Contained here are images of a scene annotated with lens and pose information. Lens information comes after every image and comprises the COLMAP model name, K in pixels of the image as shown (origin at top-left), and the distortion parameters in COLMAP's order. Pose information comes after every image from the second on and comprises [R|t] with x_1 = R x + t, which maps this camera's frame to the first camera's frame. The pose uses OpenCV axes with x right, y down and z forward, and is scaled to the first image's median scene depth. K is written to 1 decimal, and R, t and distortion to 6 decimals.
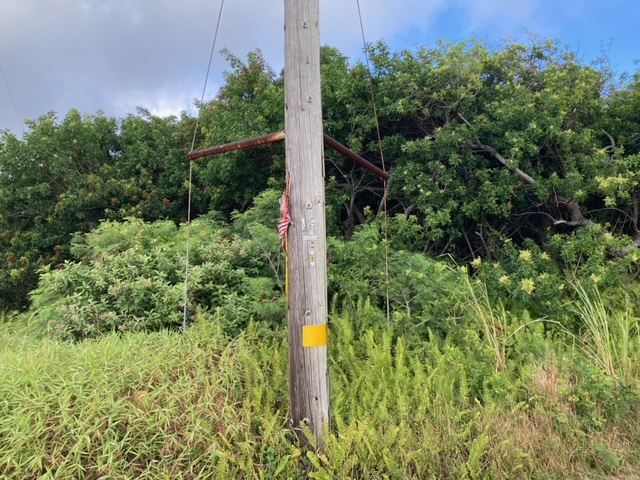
lens RADIAL K [[521.1, 0, 318.6], [0, 521.1, 239.7], [0, 0, 1]] dist [0.014141, -0.024490]
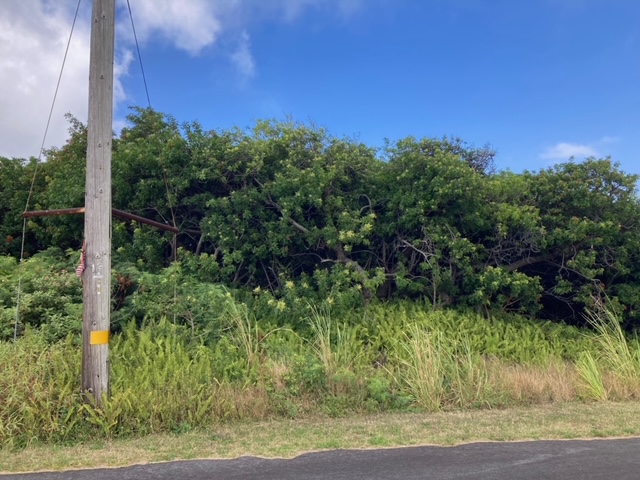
lens RADIAL K [[521.1, 0, 322.7], [0, 521.1, 242.2], [0, 0, 1]] dist [0.014141, -0.024490]
pose [[0.971546, 0.019547, 0.236044, 0.159360], [-0.009128, 0.998938, -0.045152, -0.025351], [-0.236676, 0.041713, 0.970693, -0.426055]]
